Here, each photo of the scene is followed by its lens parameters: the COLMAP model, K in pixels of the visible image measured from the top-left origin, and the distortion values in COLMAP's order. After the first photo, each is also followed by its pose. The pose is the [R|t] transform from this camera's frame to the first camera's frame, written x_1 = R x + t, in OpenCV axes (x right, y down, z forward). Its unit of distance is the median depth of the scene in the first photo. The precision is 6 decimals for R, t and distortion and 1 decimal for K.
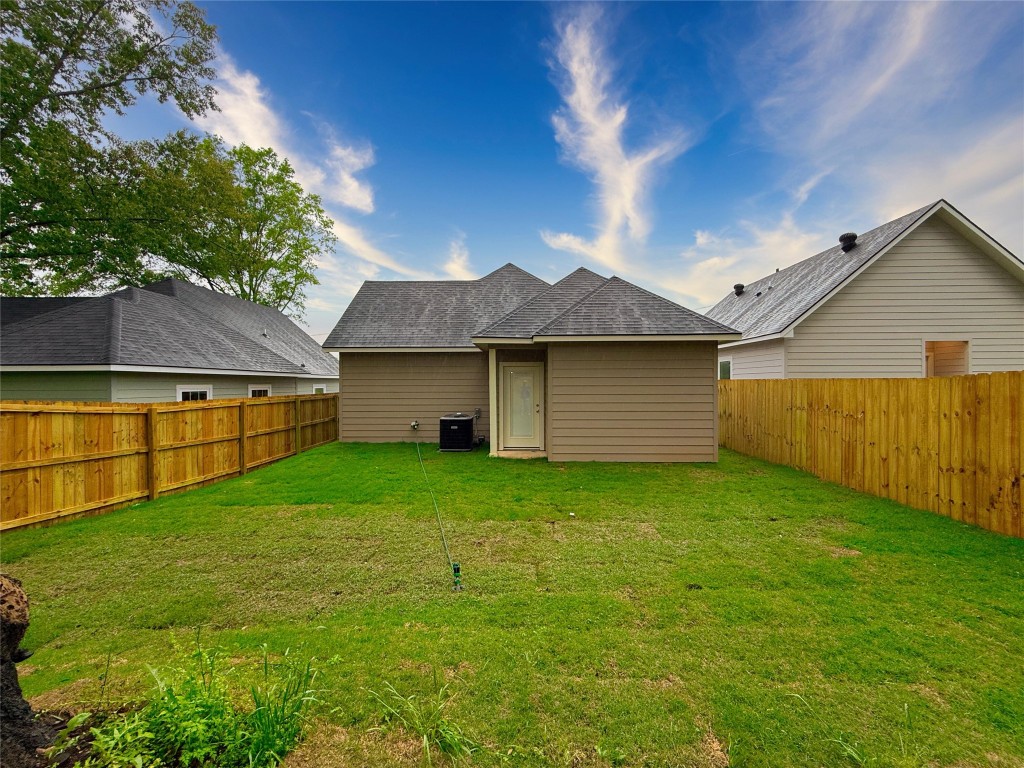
lens RADIAL K [[405.8, 0, 512.0], [0, 405.8, 384.0], [0, 0, 1]] dist [-0.000046, 0.000027]
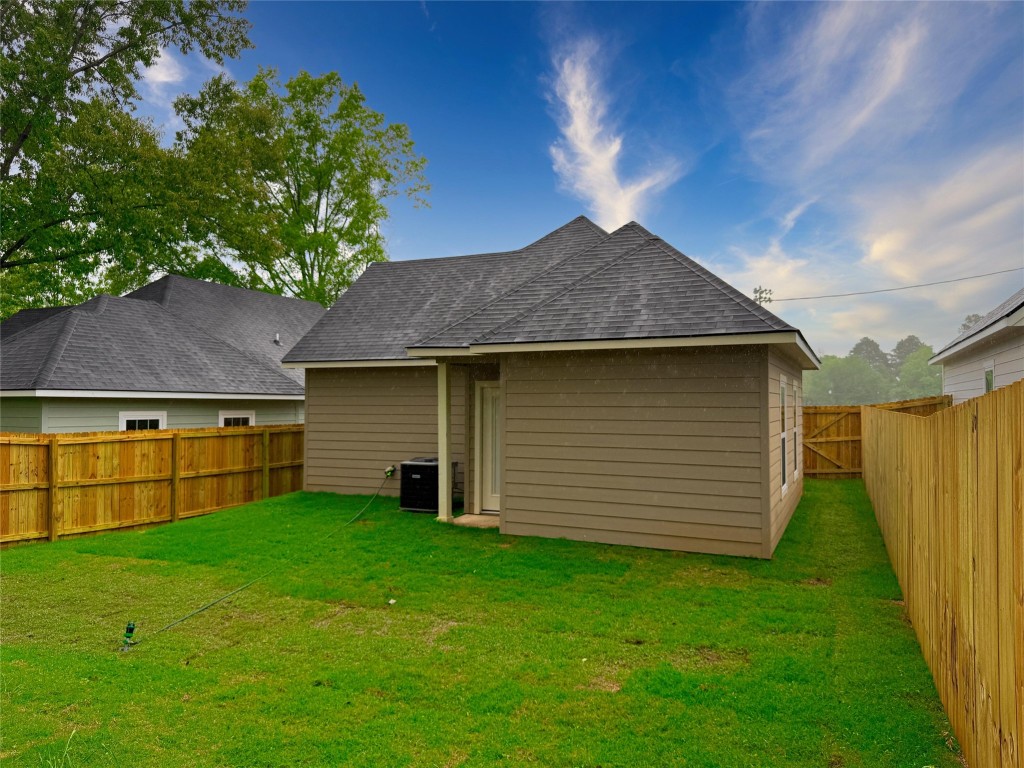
lens RADIAL K [[713.2, 0, 512.0], [0, 713.2, 384.0], [0, 0, 1]] dist [0.087316, -0.113690]
pose [[0.921636, -0.005491, -0.388017, 0.561492], [-0.006058, 0.999574, -0.028535, -0.019188], [0.388008, 0.028649, 0.921210, -0.068664]]
